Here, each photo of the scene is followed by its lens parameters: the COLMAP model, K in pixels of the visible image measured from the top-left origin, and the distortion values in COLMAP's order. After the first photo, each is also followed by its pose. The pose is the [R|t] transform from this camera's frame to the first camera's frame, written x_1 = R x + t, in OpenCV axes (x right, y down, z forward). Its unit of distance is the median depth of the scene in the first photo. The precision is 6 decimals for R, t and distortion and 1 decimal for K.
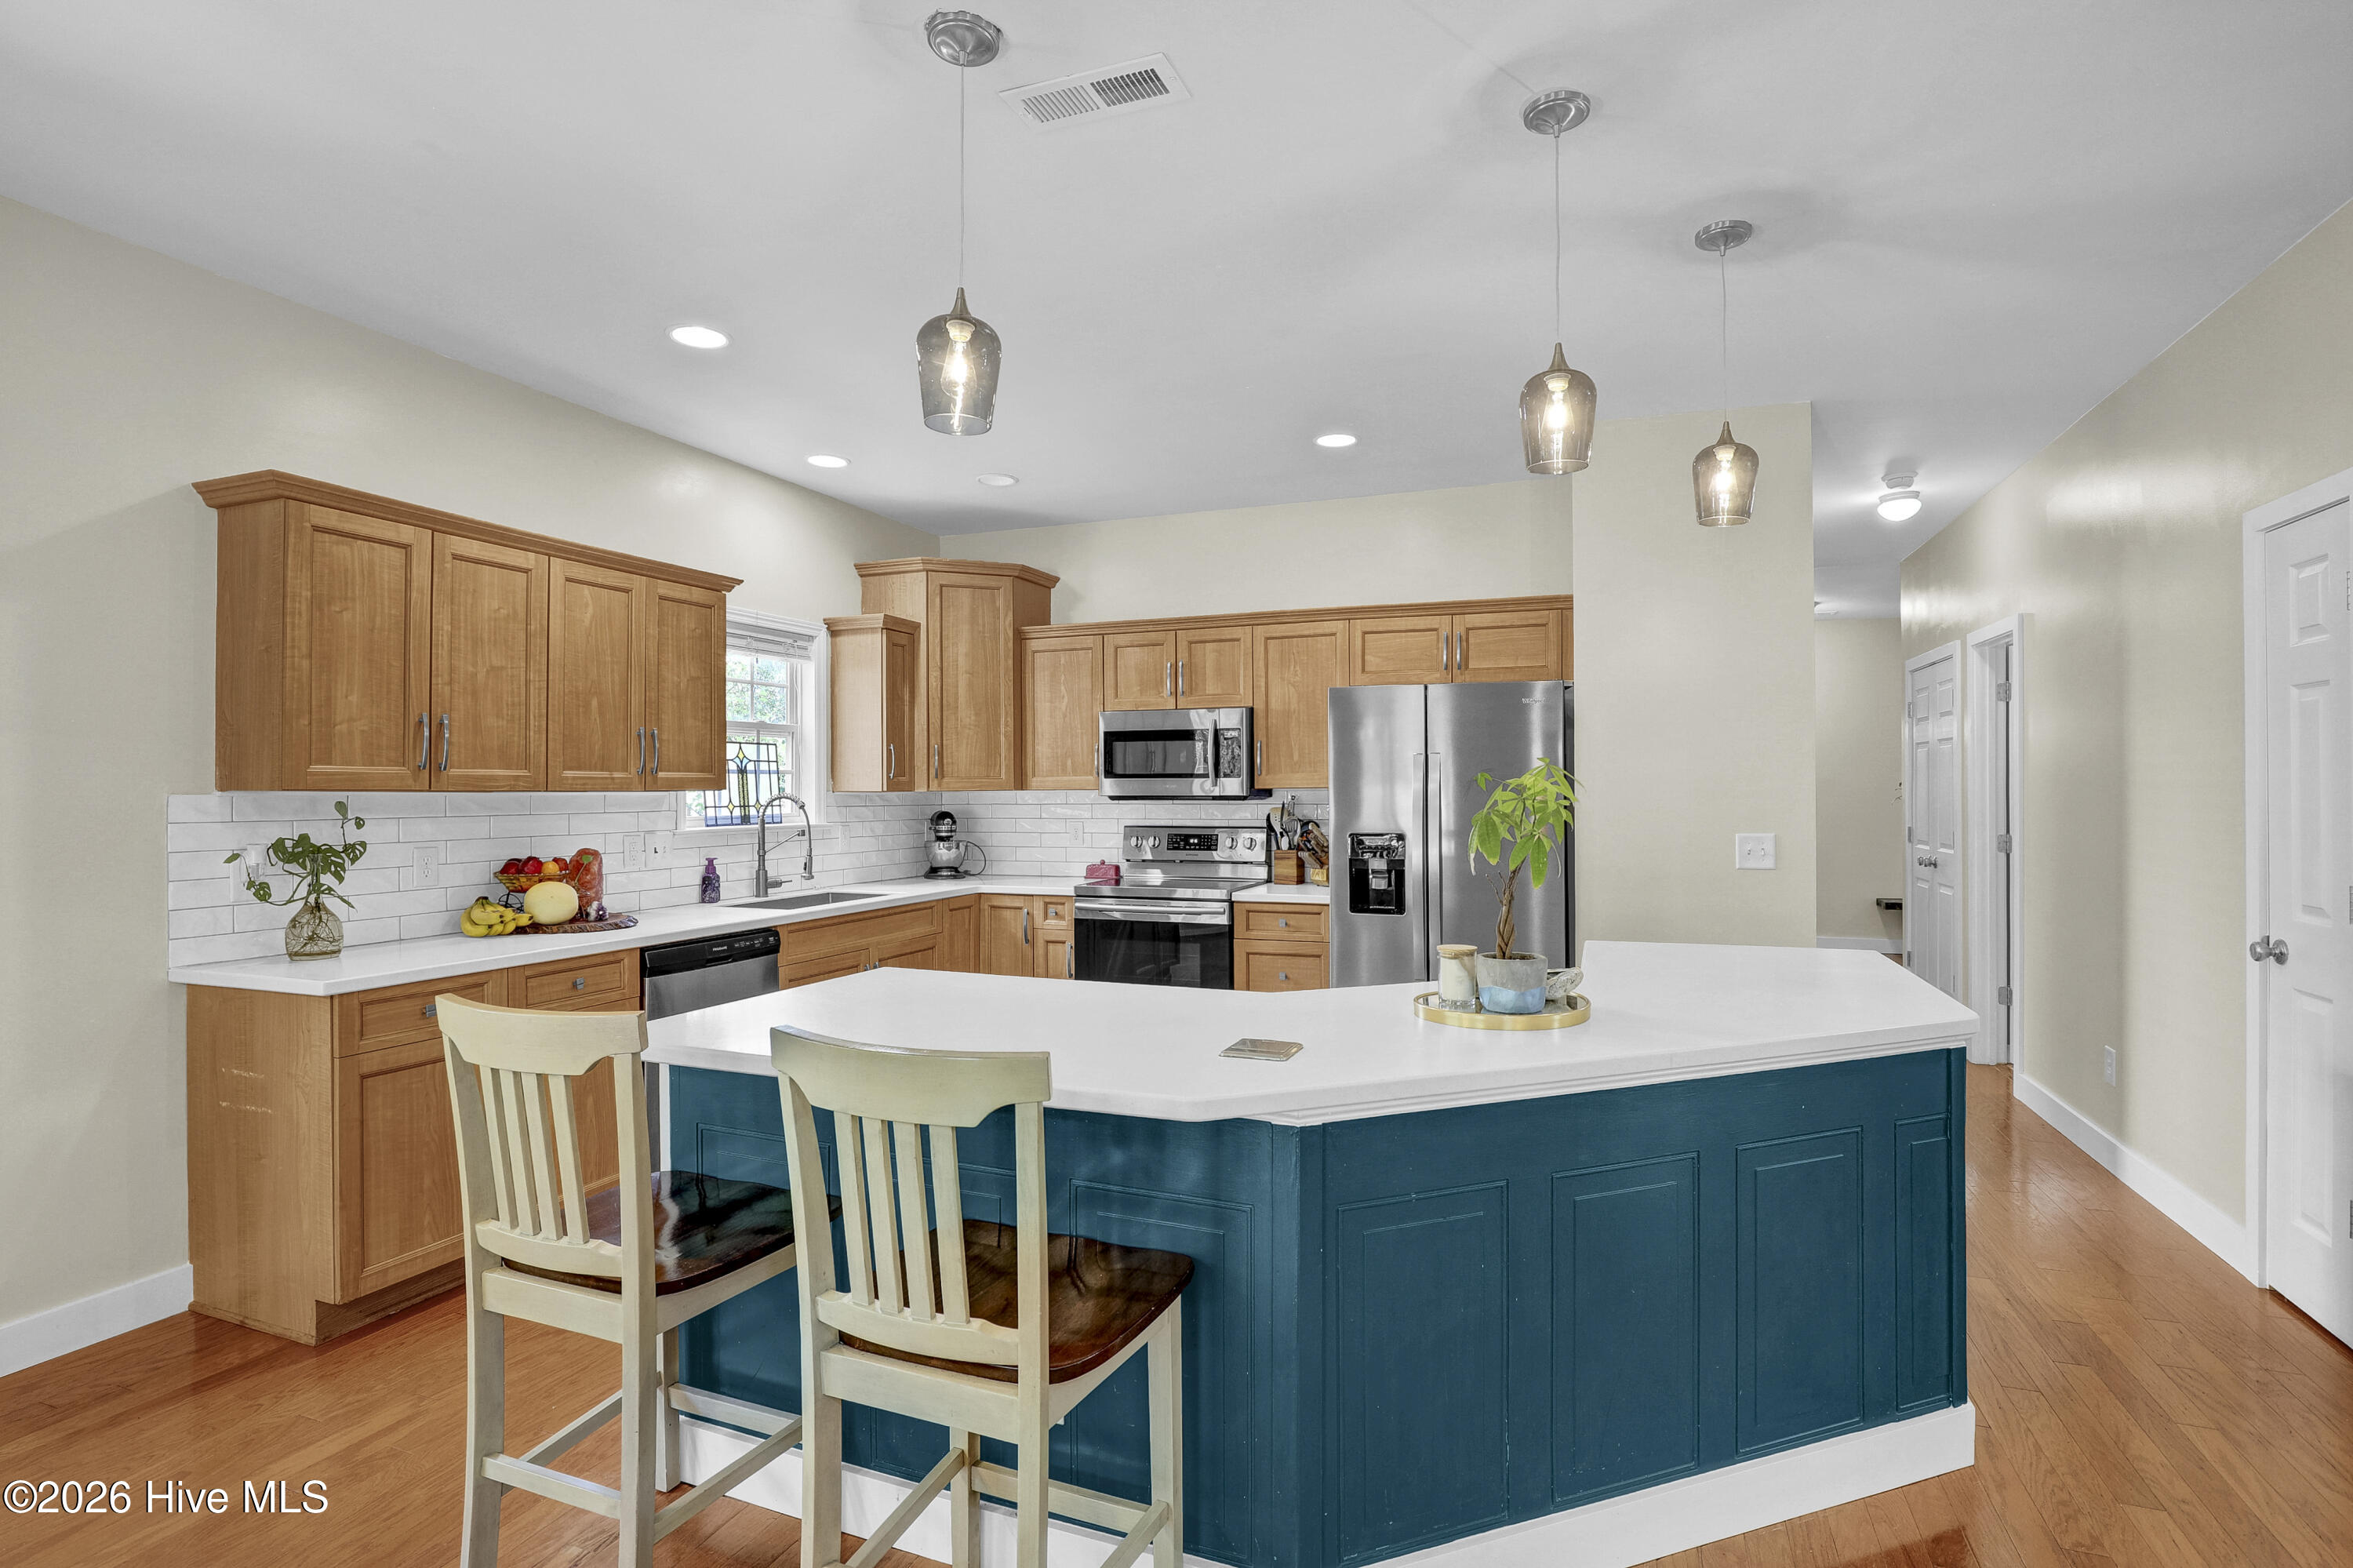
lens RADIAL K [[1116.6, 0, 1178.1], [0, 1116.6, 787.3], [0, 0, 1]] dist [-0.019696, 0.000491]
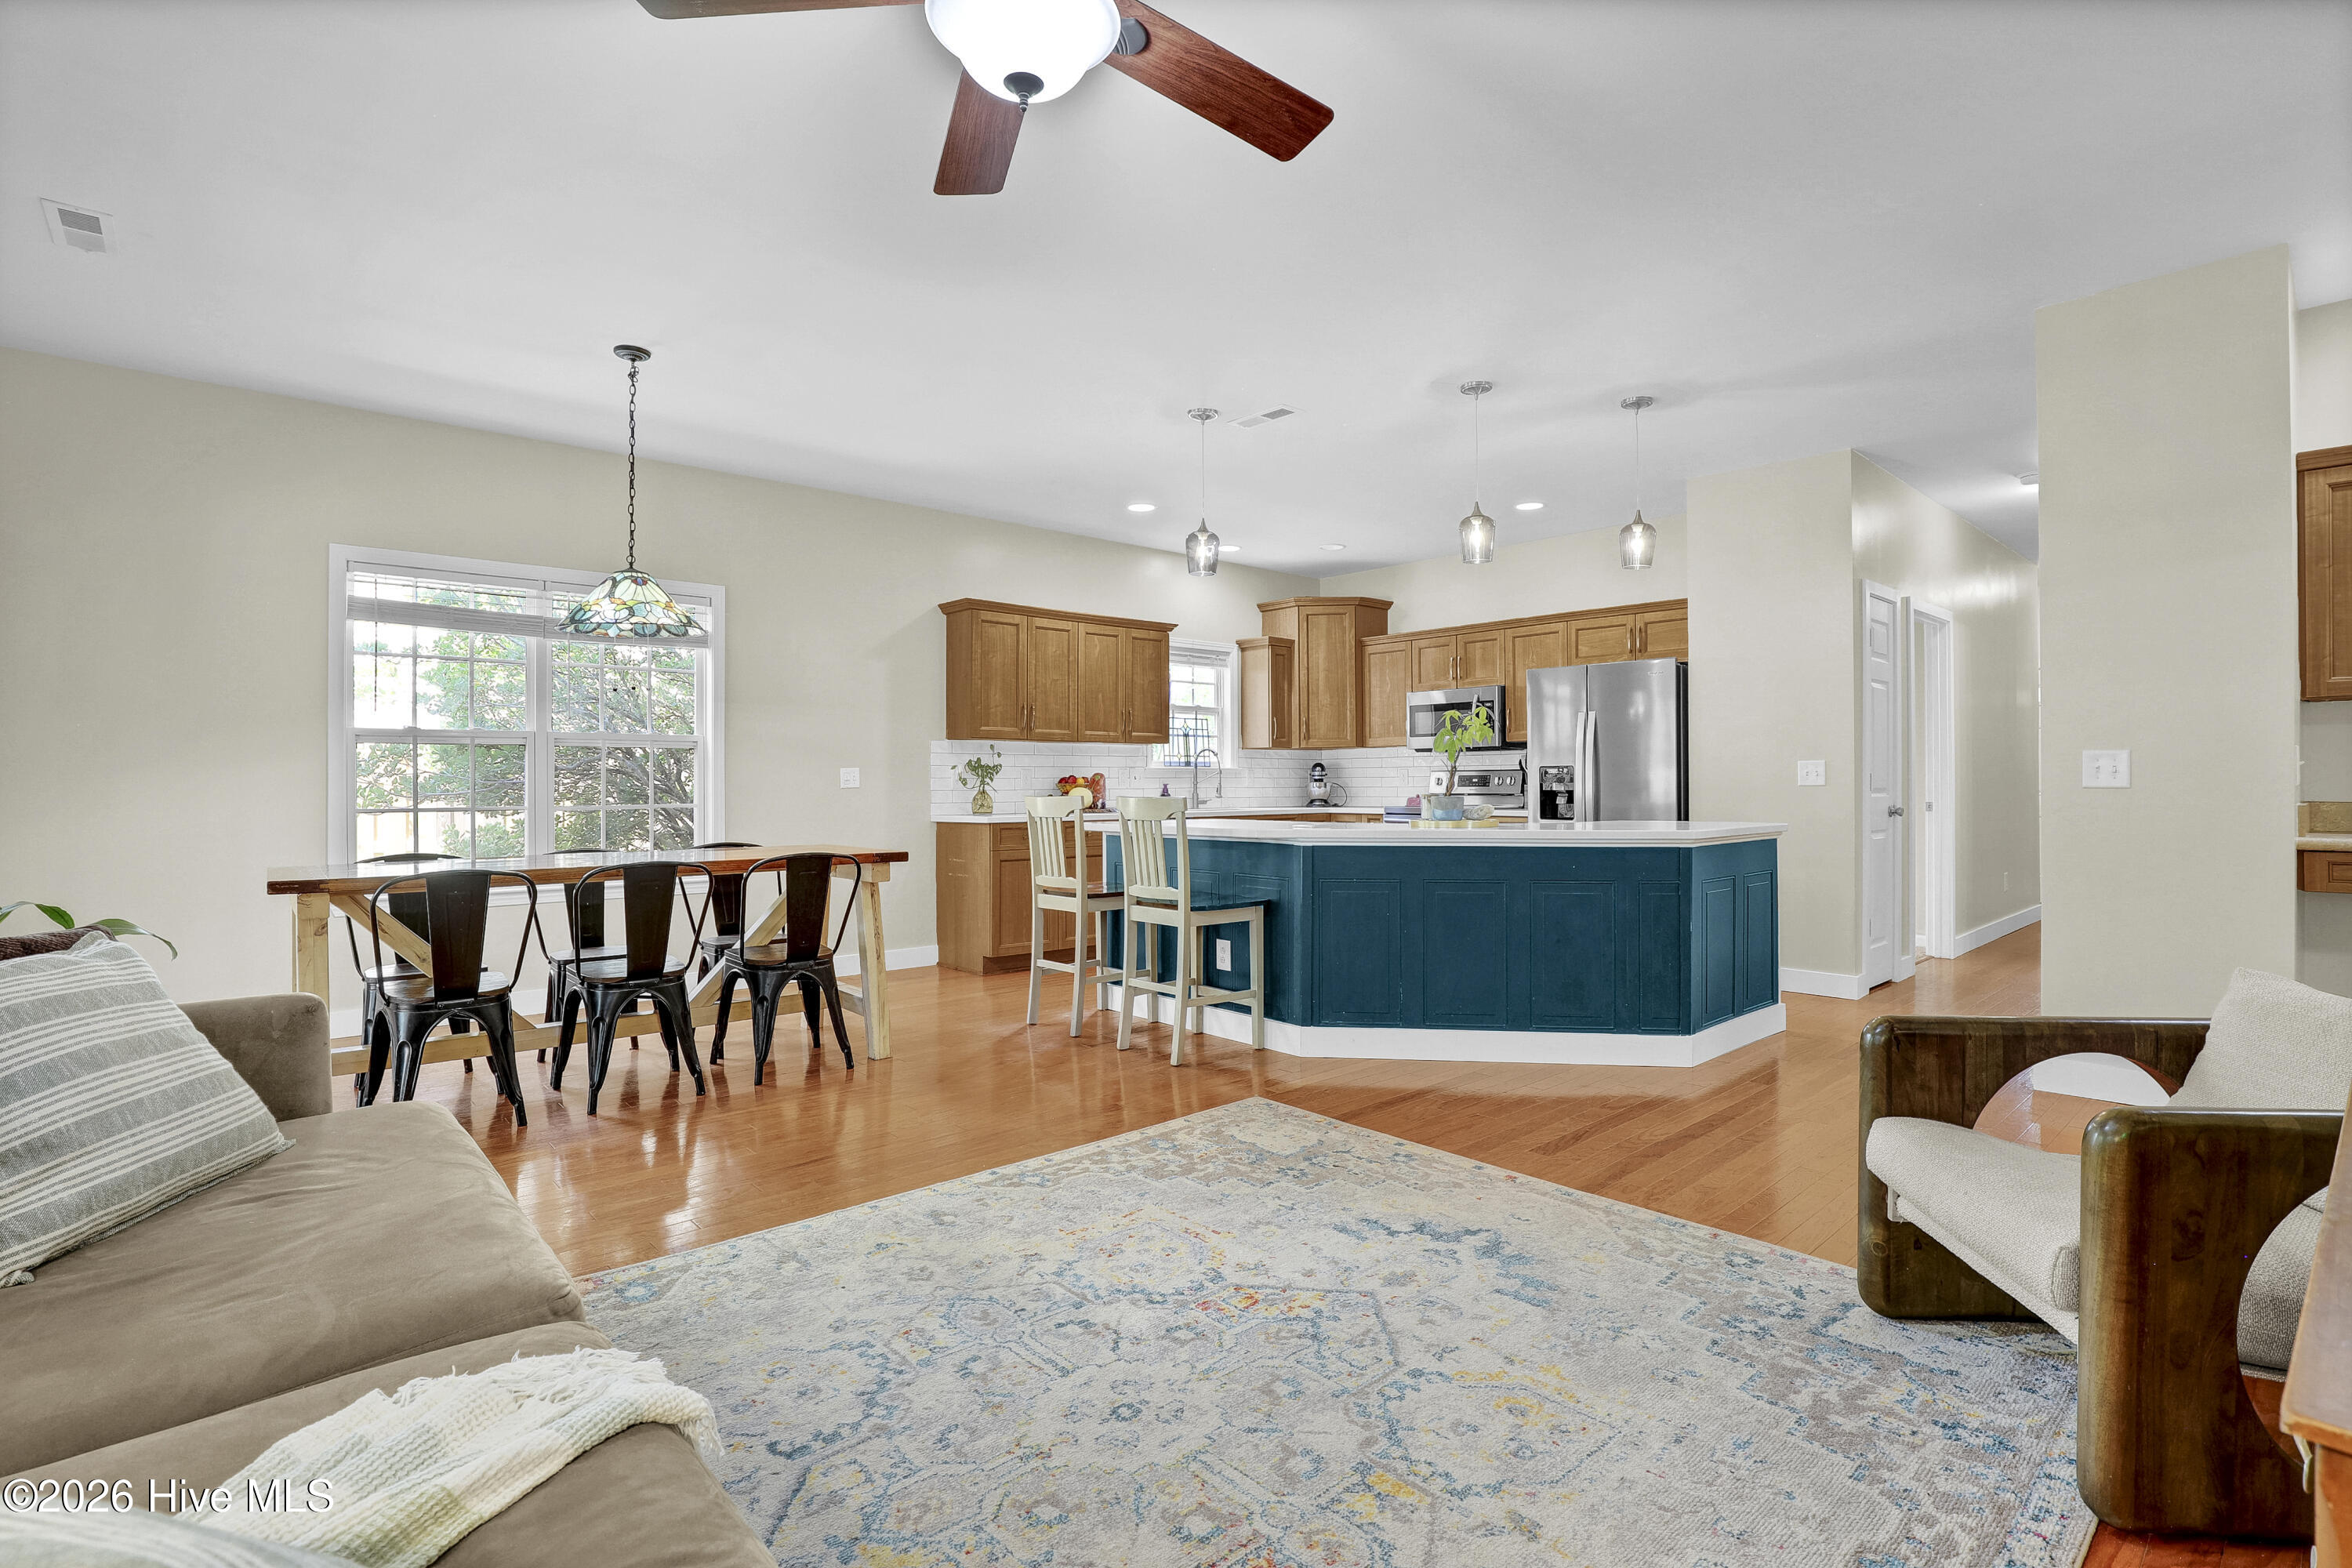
lens RADIAL K [[1116.0, 0, 1177.6], [0, 1116.0, 787.3], [0, 0, 1]] dist [-0.019696, 0.000491]
pose [[0.890037, 0.000432, -0.455888, 0.438903], [0.001503, 0.999991, 0.003882, 0.068984], [0.455886, -0.004140, 0.890028, -0.609655]]
